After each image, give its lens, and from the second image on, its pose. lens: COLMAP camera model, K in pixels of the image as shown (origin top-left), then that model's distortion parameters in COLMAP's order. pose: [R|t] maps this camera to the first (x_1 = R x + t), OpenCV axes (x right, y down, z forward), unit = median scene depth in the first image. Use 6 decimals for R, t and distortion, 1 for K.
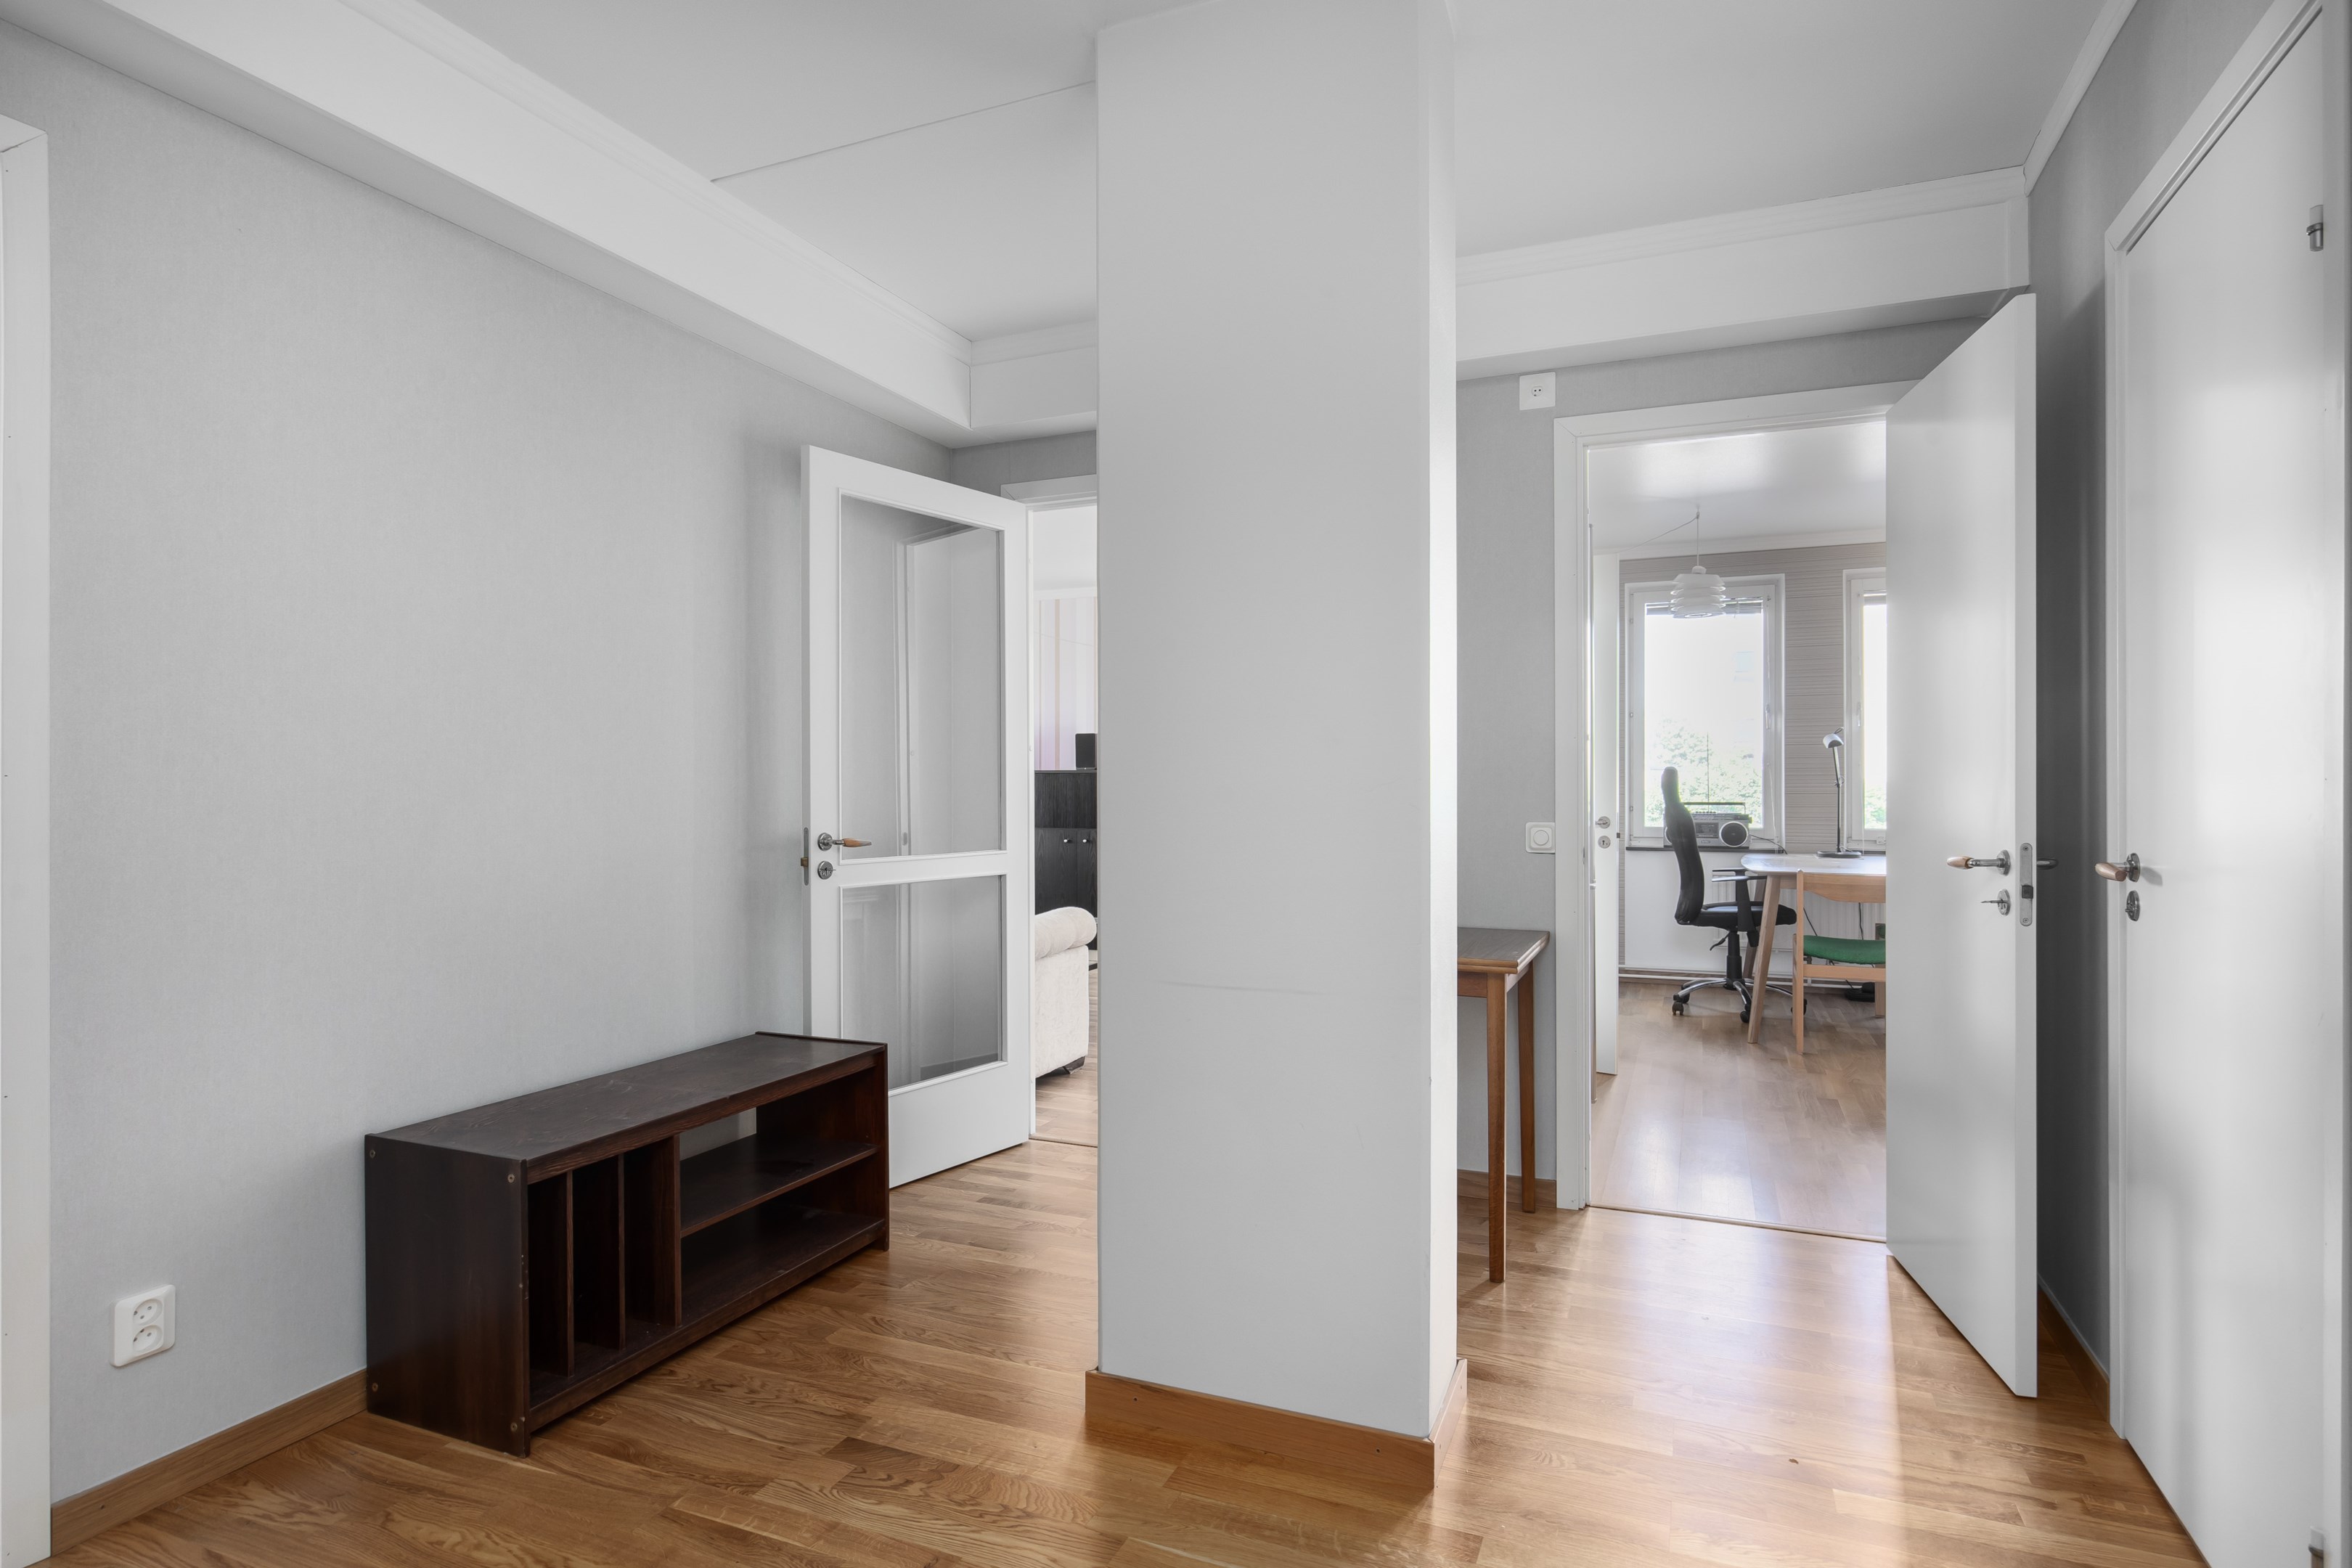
lens RADIAL K [[1317.0, 0, 1177.5], [0, 1317.0, 766.9], [0, 0, 1]] dist [0.007146, 0.000287]
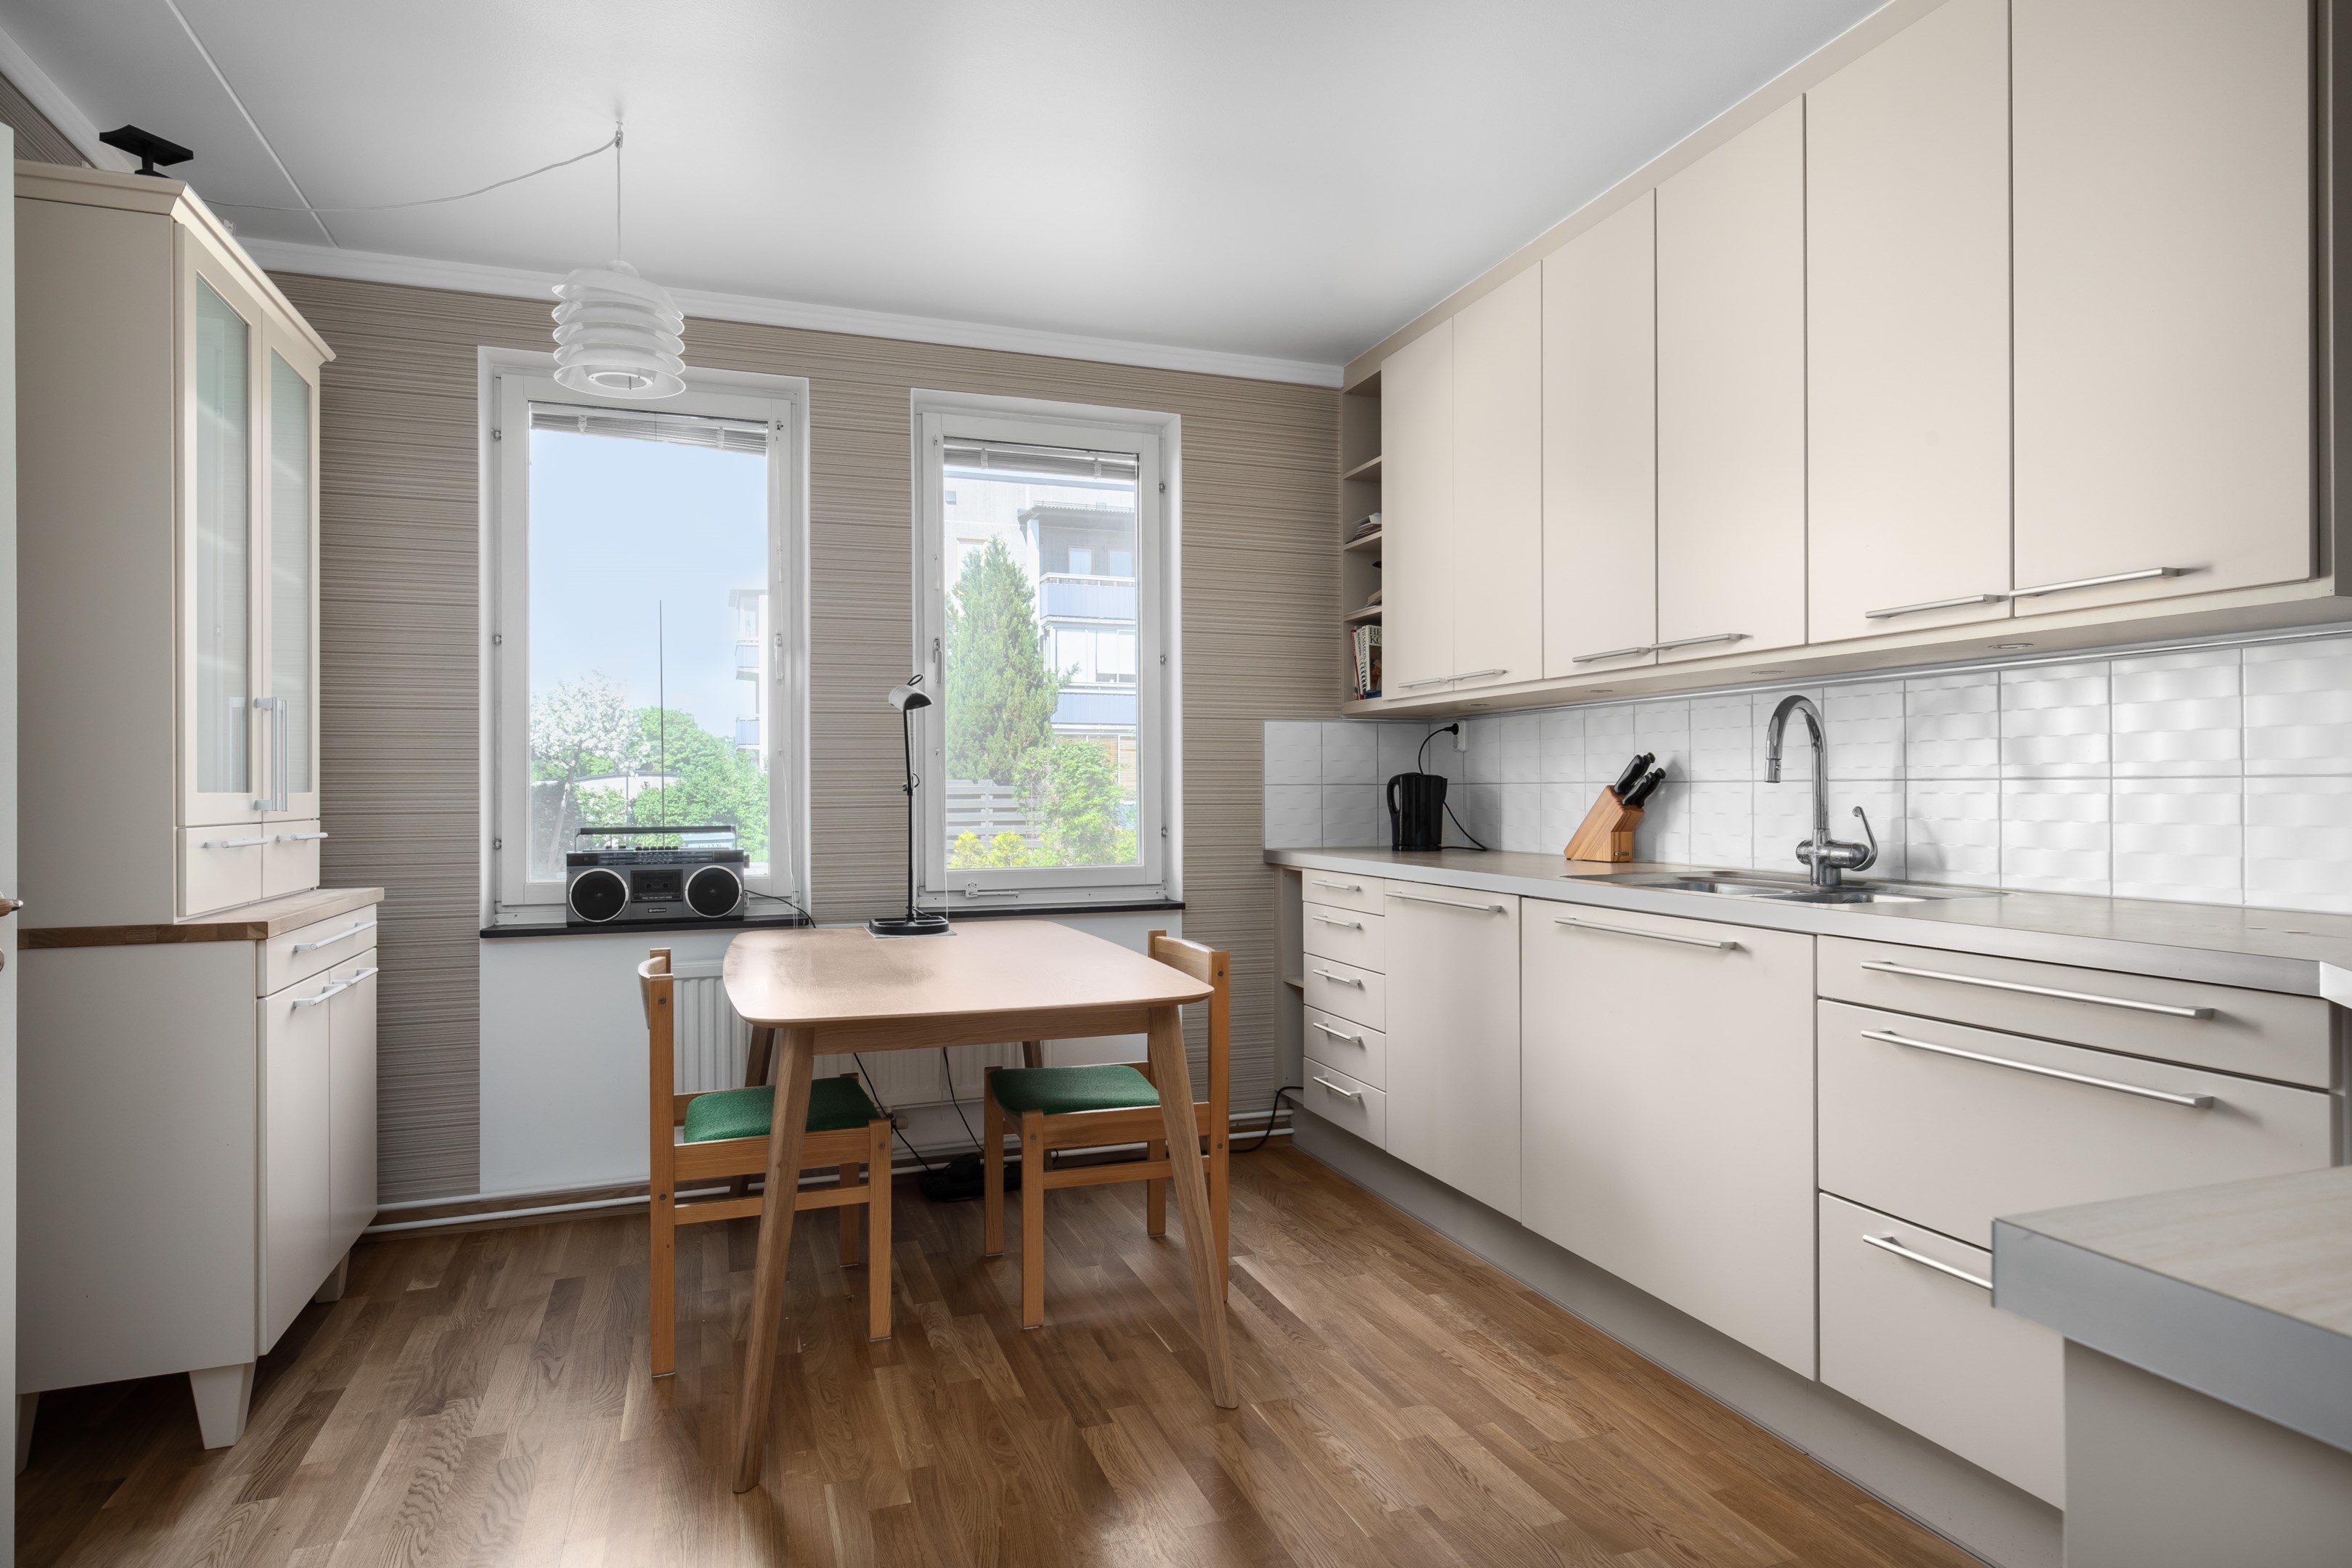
lens RADIAL K [[1317.0, 0, 1192.1], [0, 1317.0, 786.6], [0, 0, 1]] dist [0.007146, 0.000287]
pose [[0.725395, 0.003027, 0.688326, 0.213190], [0.006384, 0.999918, -0.011125, 0.018735], [-0.688303, 0.012464, 0.725316, 0.521835]]
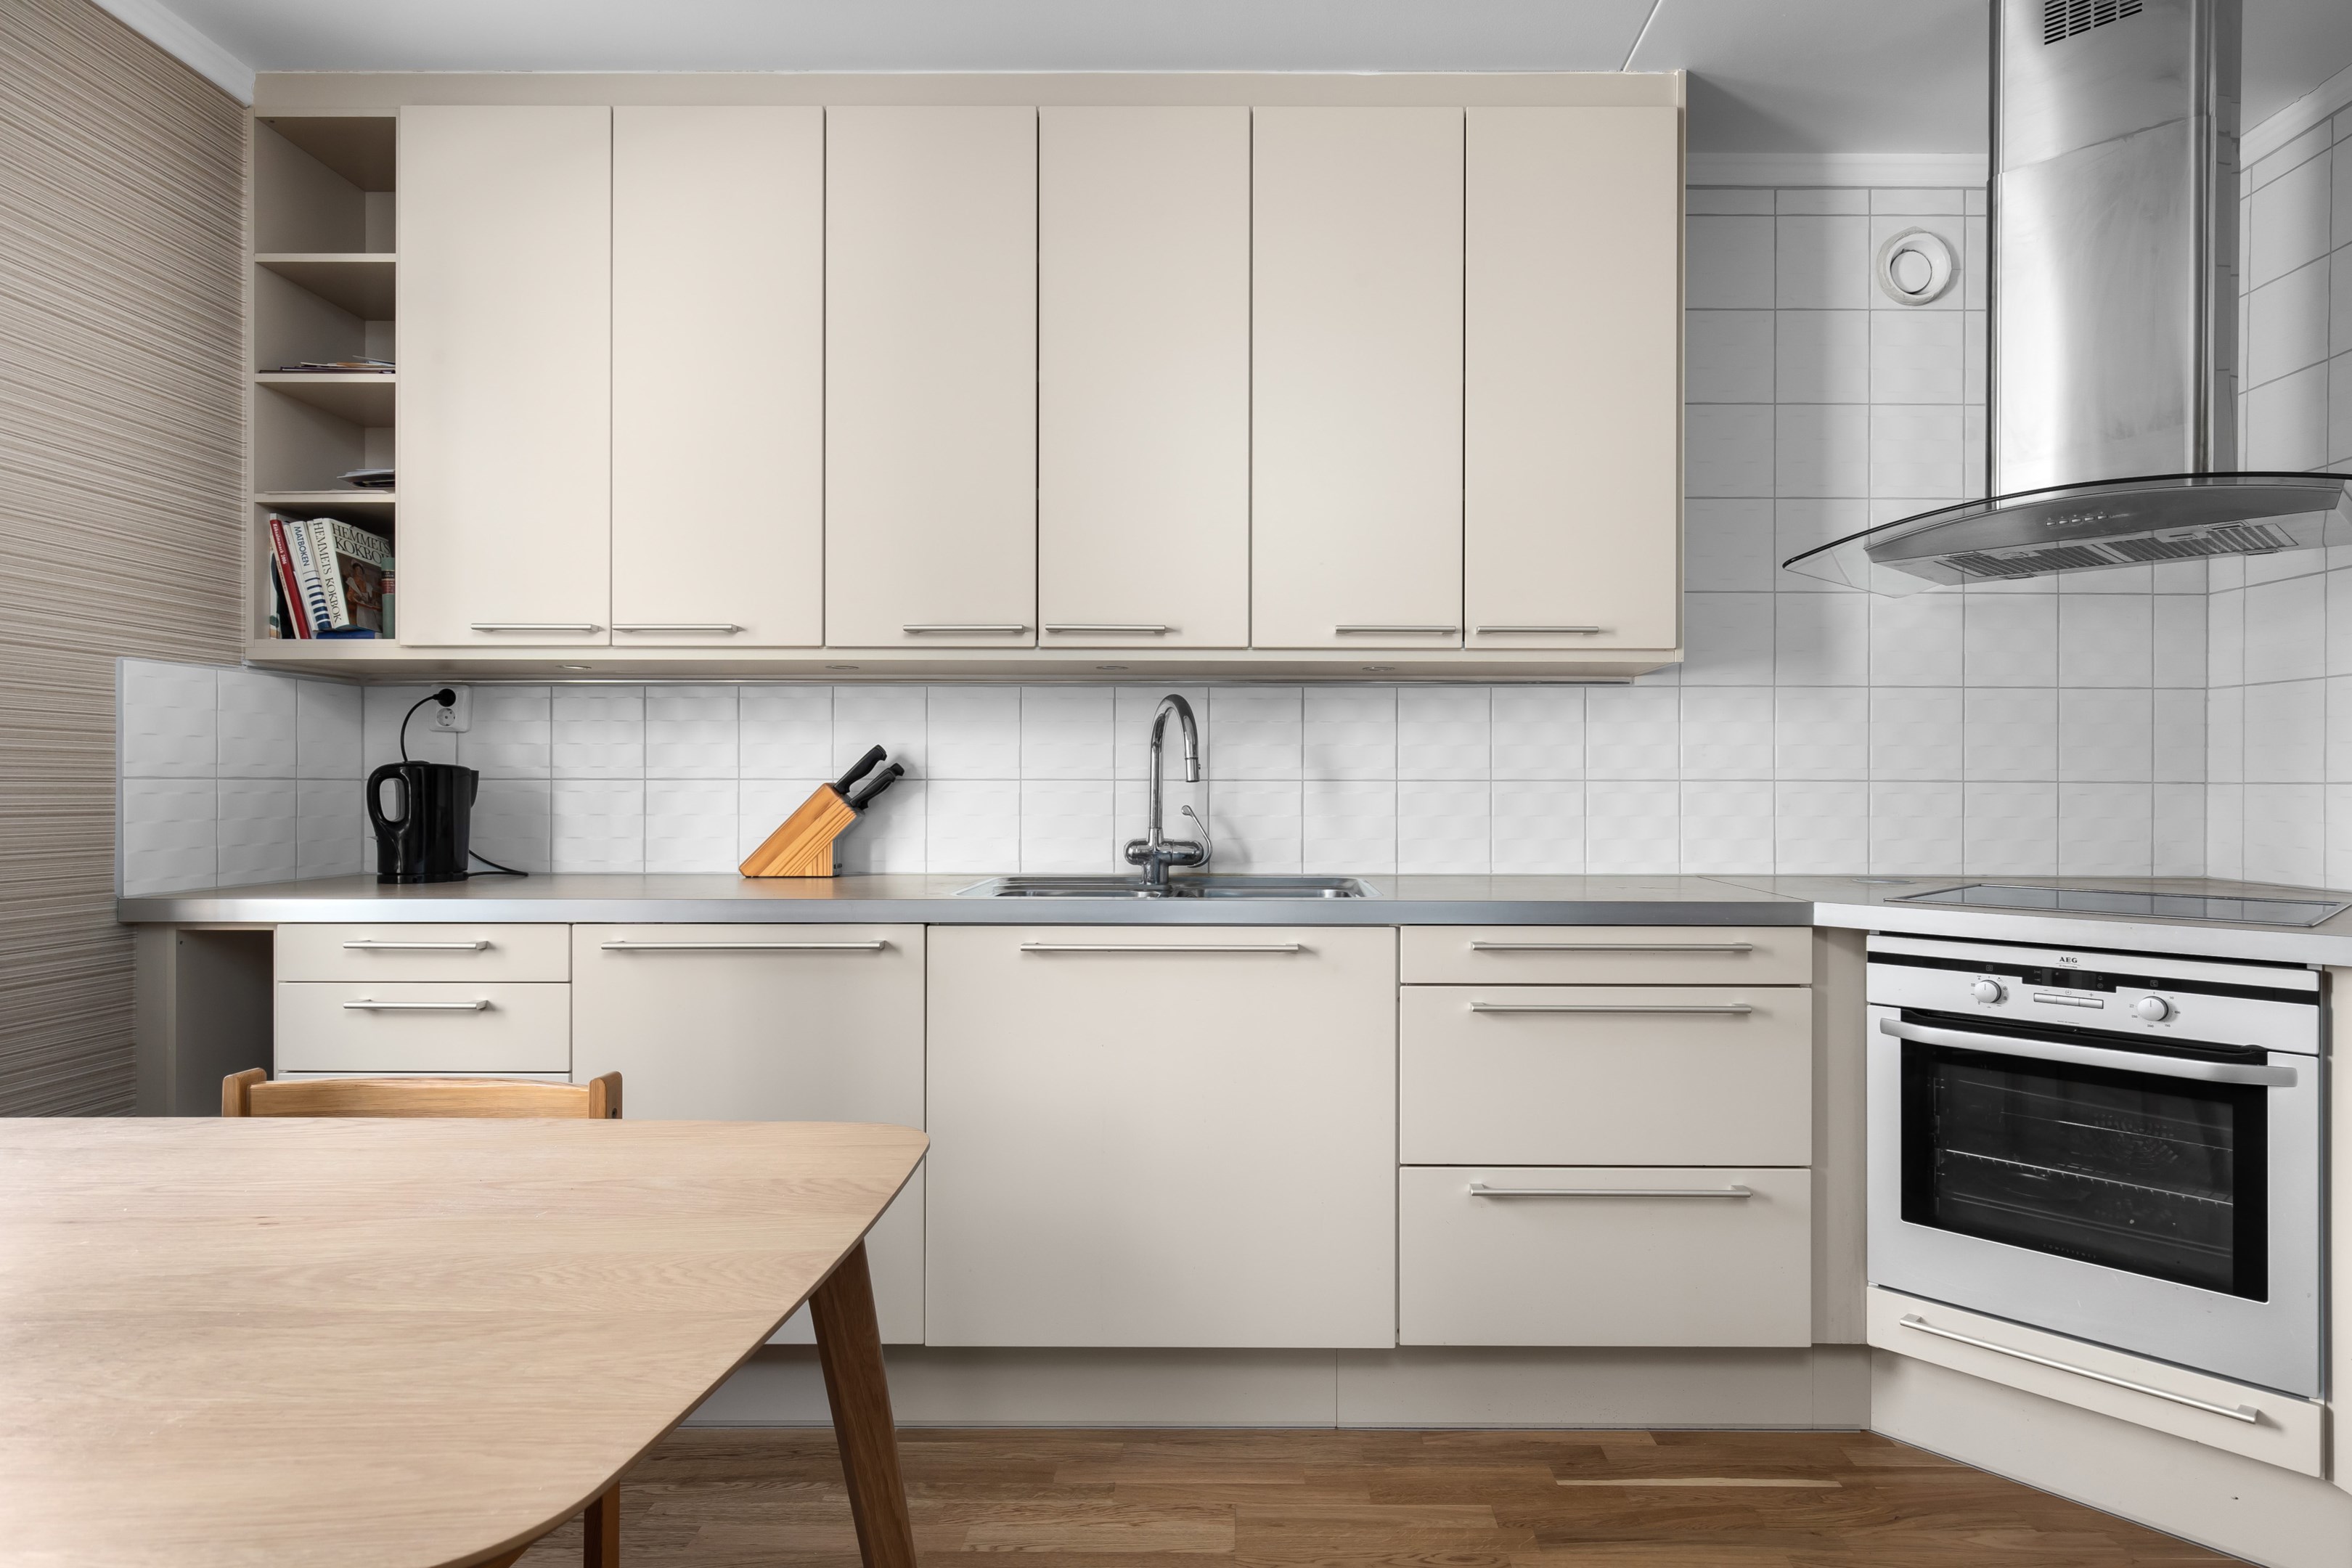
lens RADIAL K [[1317.0, 0, 1182.9], [0, 1317.0, 788.7], [0, 0, 1]] dist [0.007146, 0.000287]
pose [[-0.394458, 0.001822, 0.918912, 0.239612], [0.008174, 0.999965, 0.001526, 0.016673], [-0.918878, 0.008113, -0.394459, 0.729138]]
